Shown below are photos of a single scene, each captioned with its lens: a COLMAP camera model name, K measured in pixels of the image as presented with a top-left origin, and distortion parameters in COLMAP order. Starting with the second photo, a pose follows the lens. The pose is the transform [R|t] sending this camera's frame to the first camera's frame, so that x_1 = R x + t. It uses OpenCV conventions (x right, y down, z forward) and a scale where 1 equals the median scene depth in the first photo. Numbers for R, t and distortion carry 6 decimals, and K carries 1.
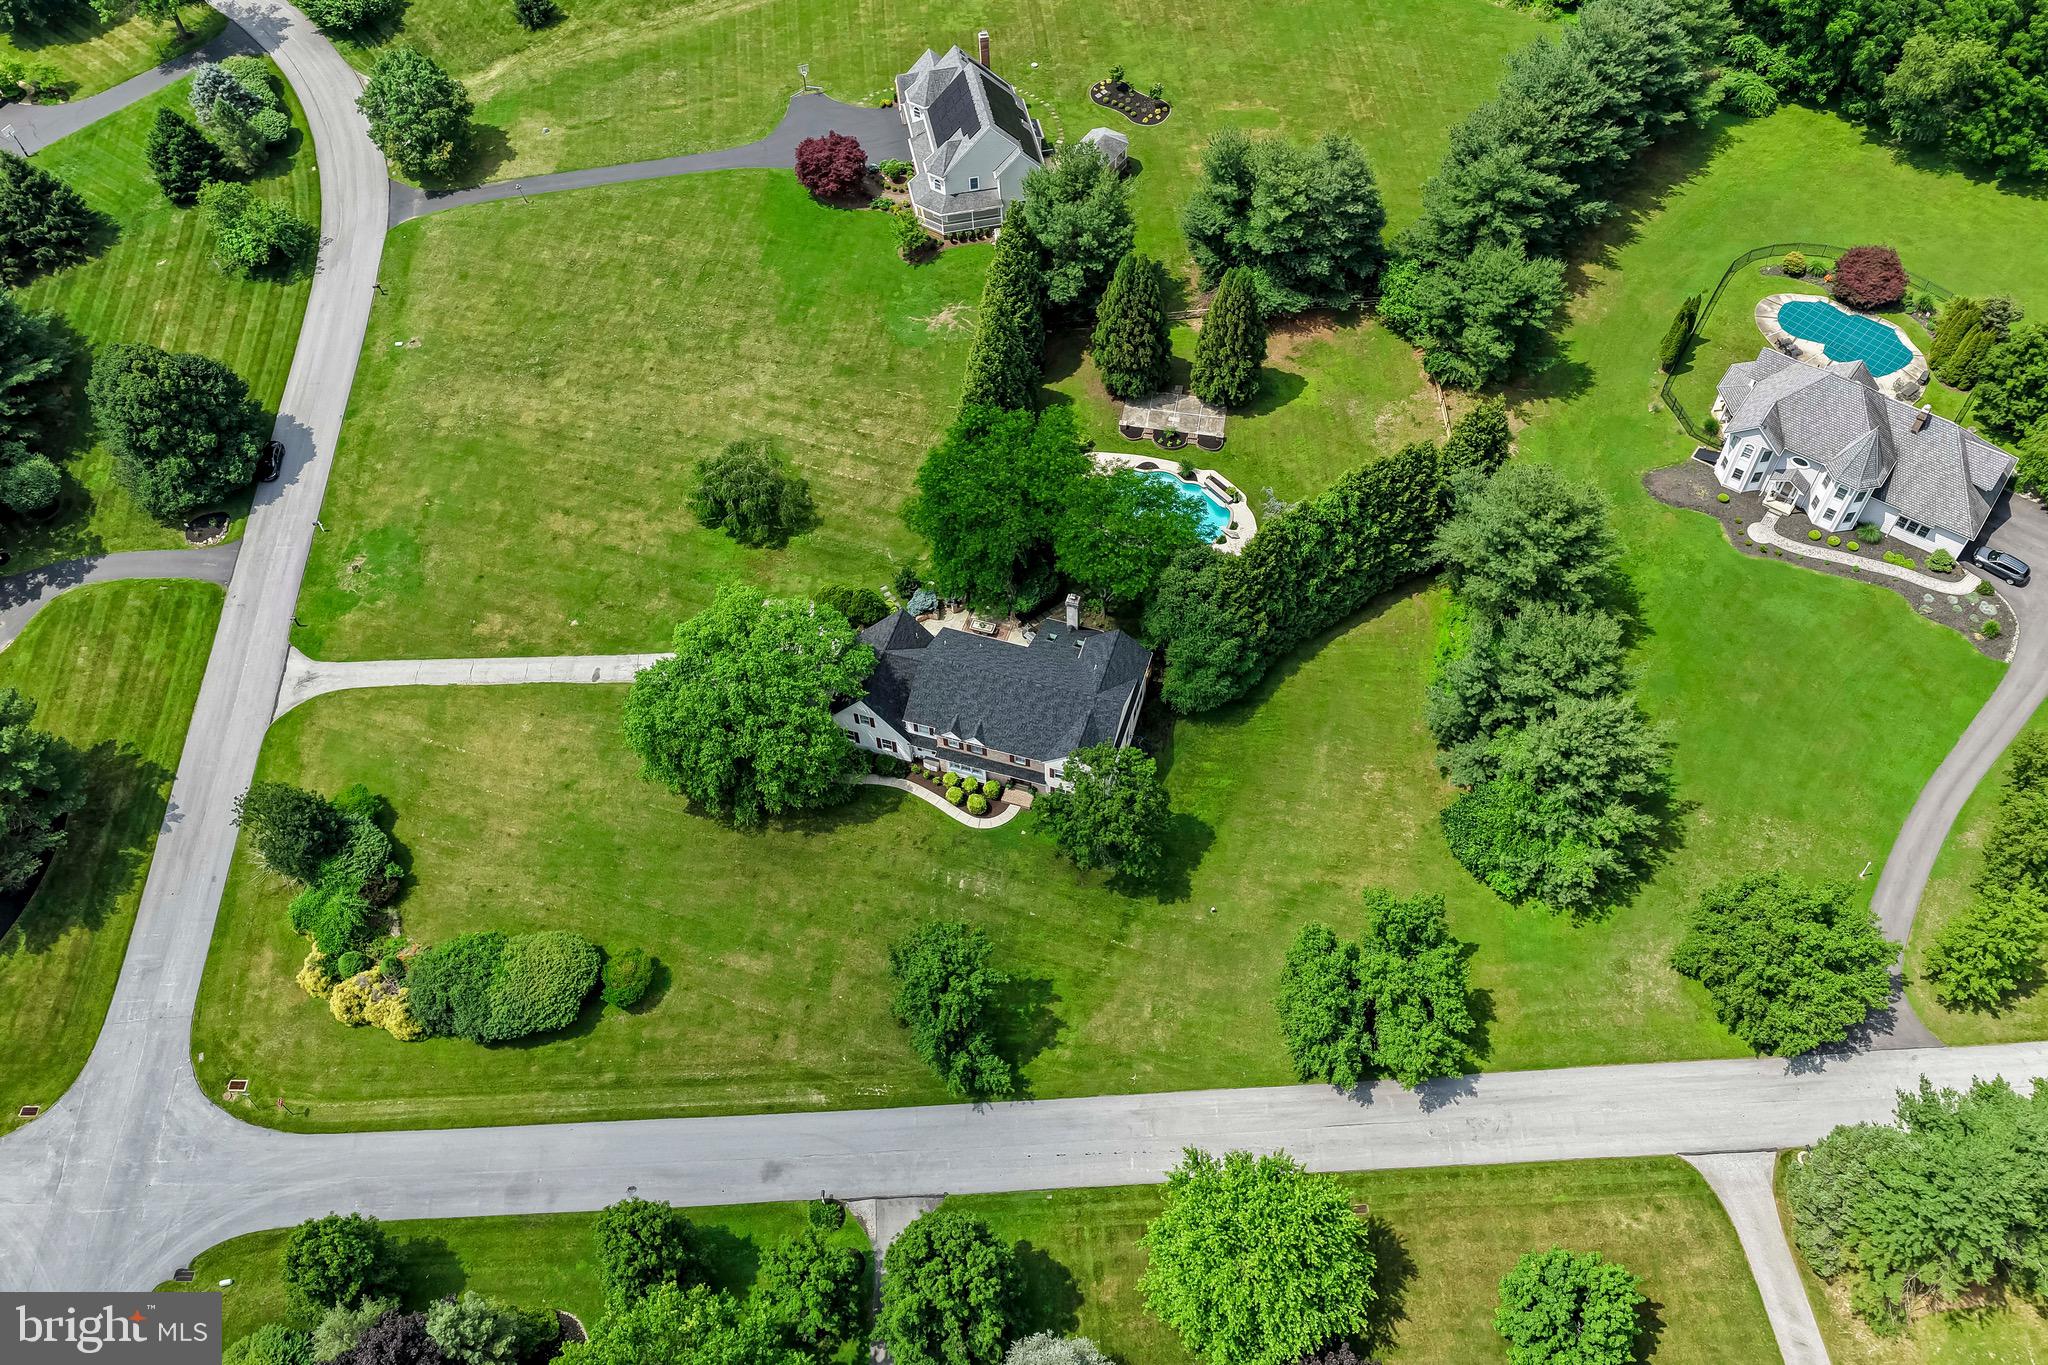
lens RADIAL K [[1686.8, 0, 1038.3], [0, 1686.8, 679.4], [0, 0, 1]] dist [-0.003386, 0.029084]
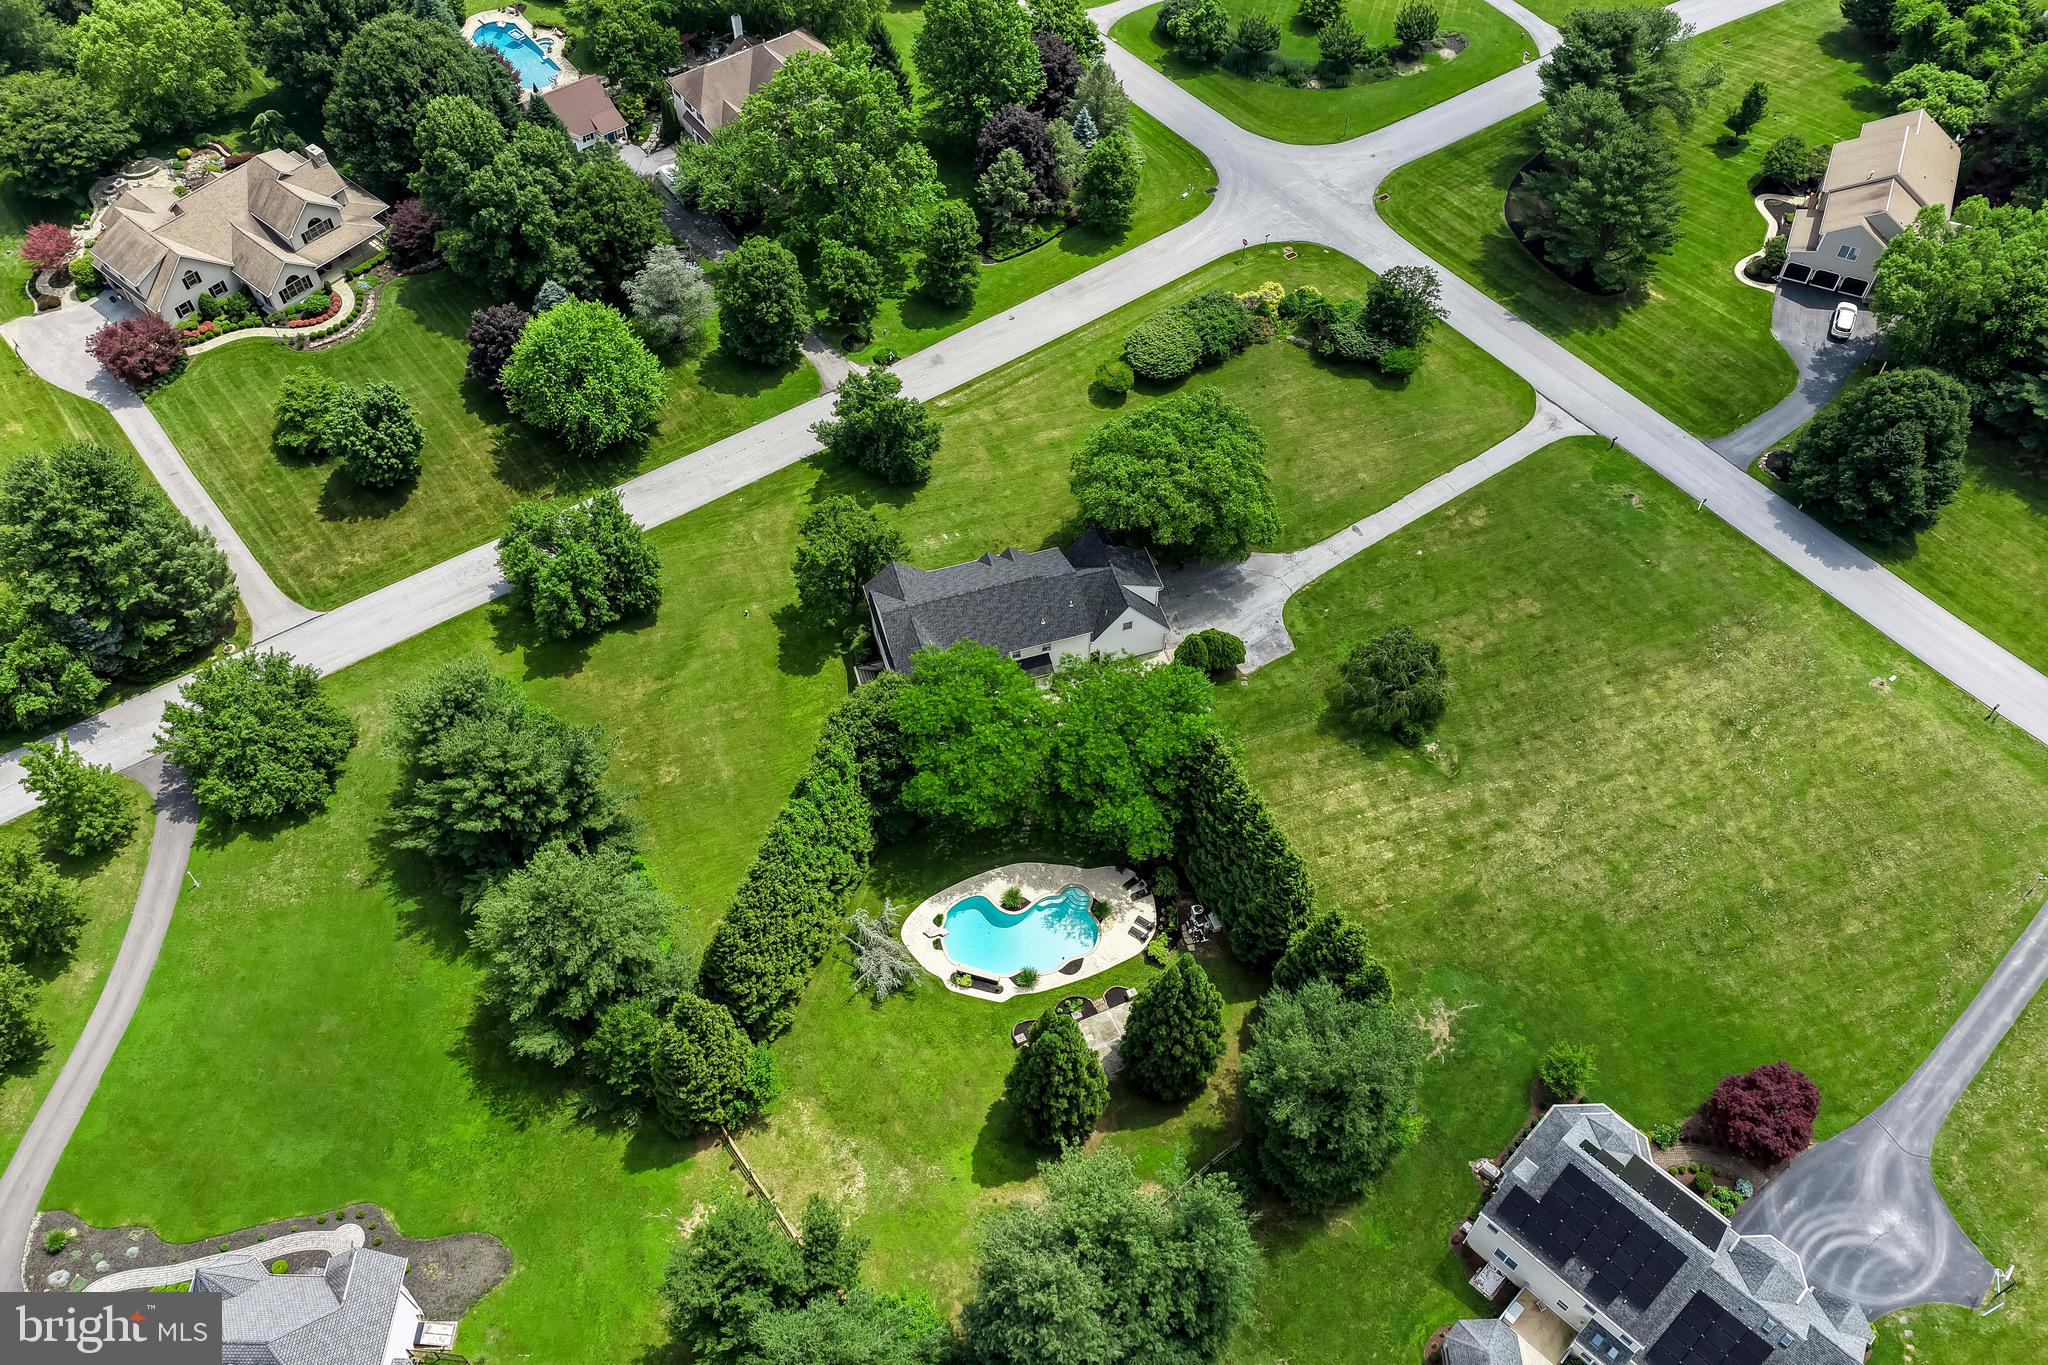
lens RADIAL K [[1686.8, 0, 1029.9], [0, 1686.8, 687.4], [0, 0, 1]] dist [-0.003386, 0.029084]
pose [[-0.823368, 0.472113, -0.314920, 0.294105], [-0.449583, -0.203992, 0.869634, -0.856129], [0.346325, 0.857611, 0.380214, 0.594515]]
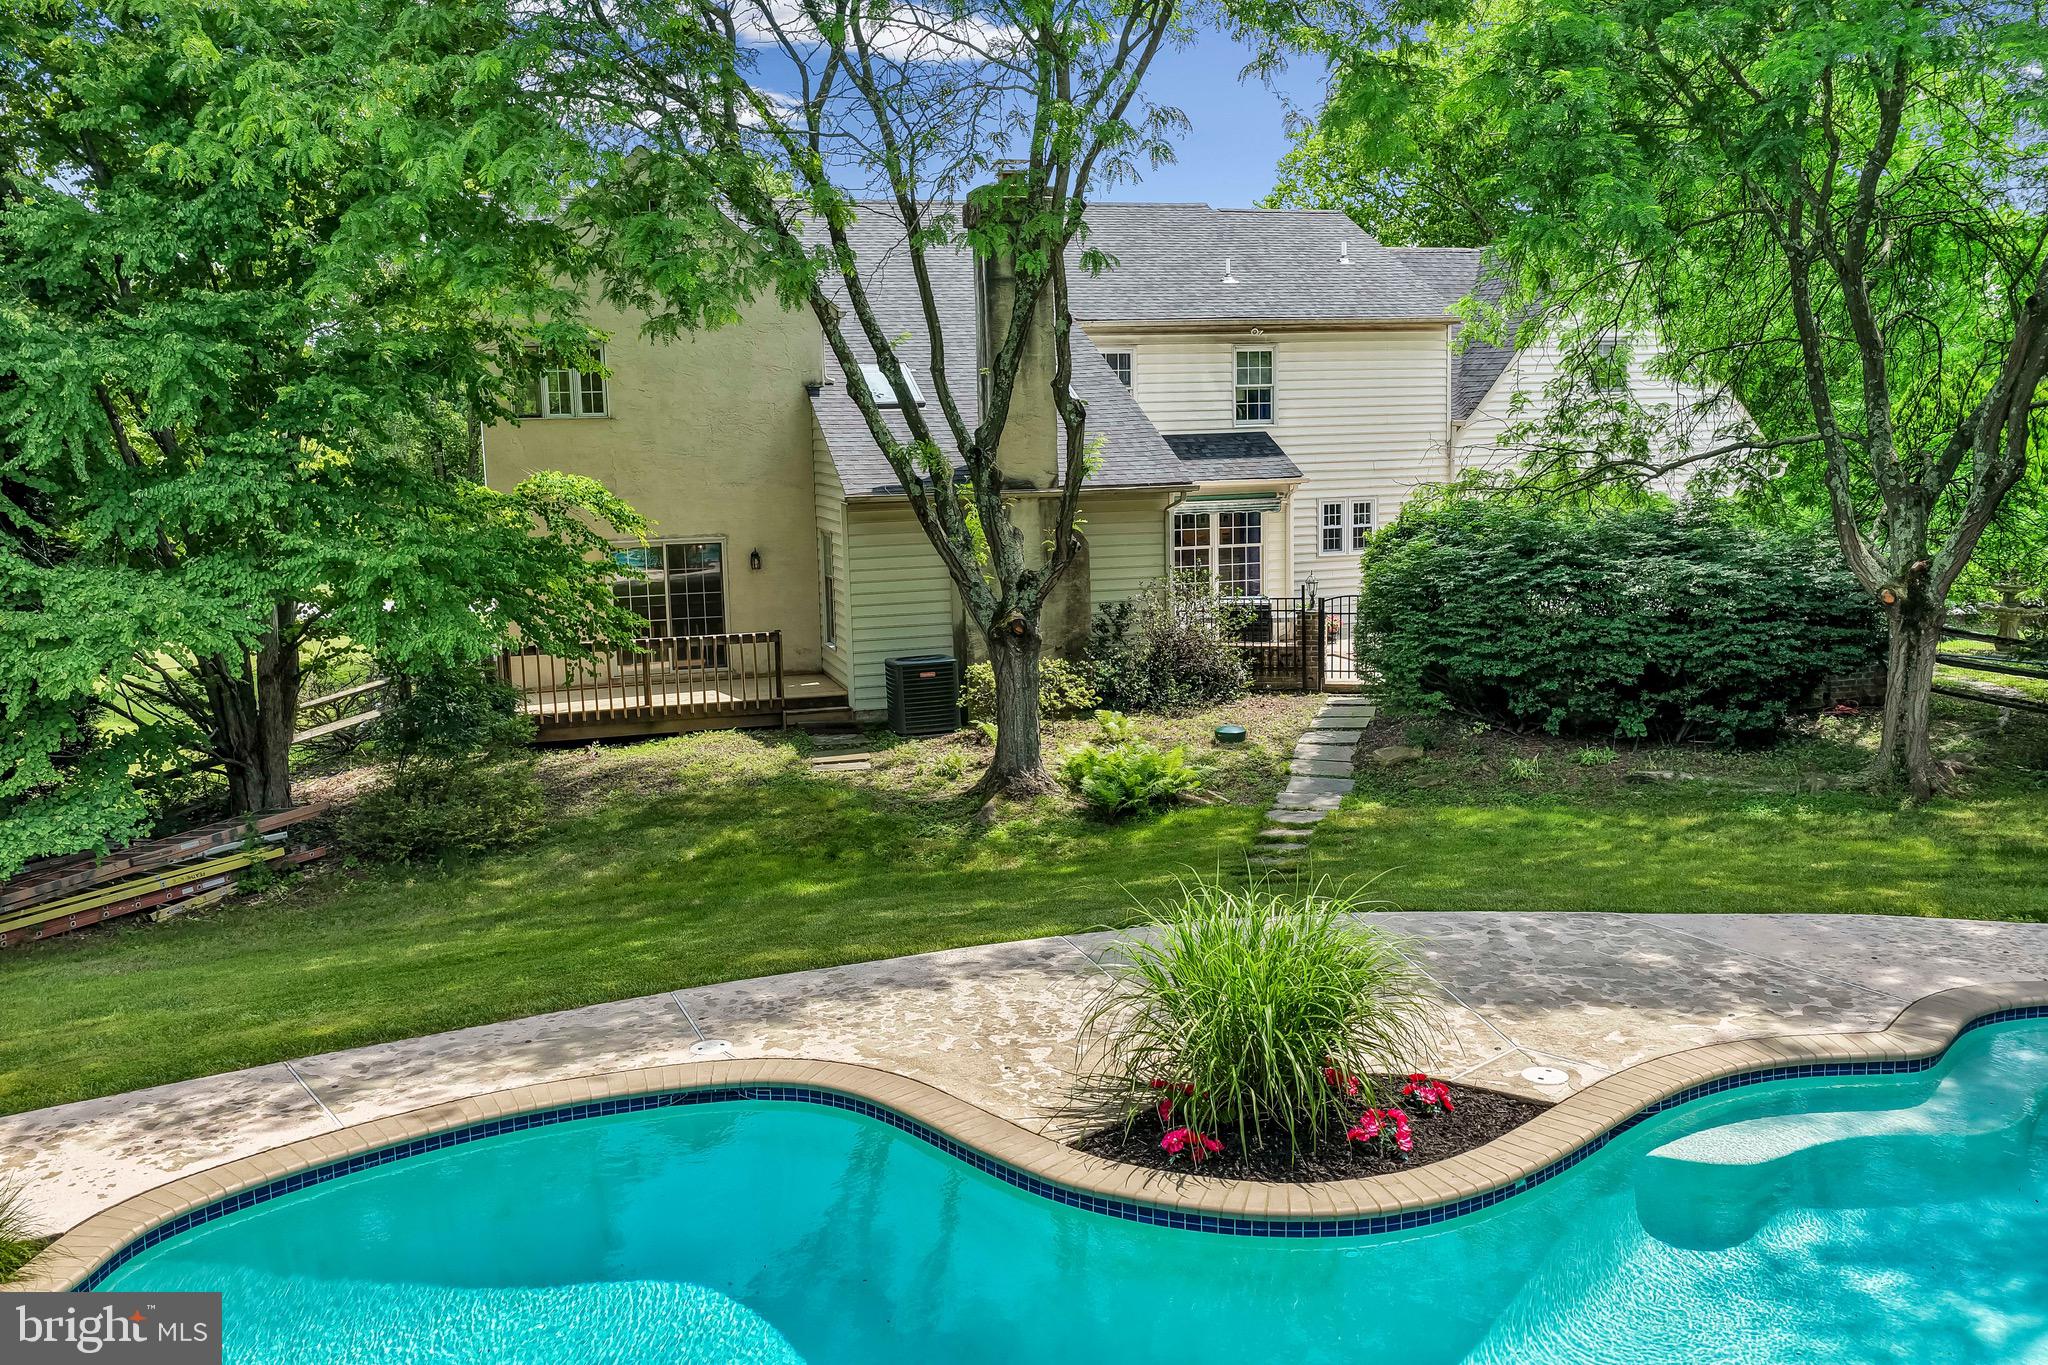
lens RADIAL K [[1686.8, 0, 1020.2], [0, 1686.8, 671.8], [0, 0, 1]] dist [-0.003386, 0.029084]
pose [[-0.830888, 0.131036, -0.540791, 0.109125], [-0.422526, 0.483819, 0.766414, -0.142258], [0.362073, 0.865303, -0.346633, 1.035181]]
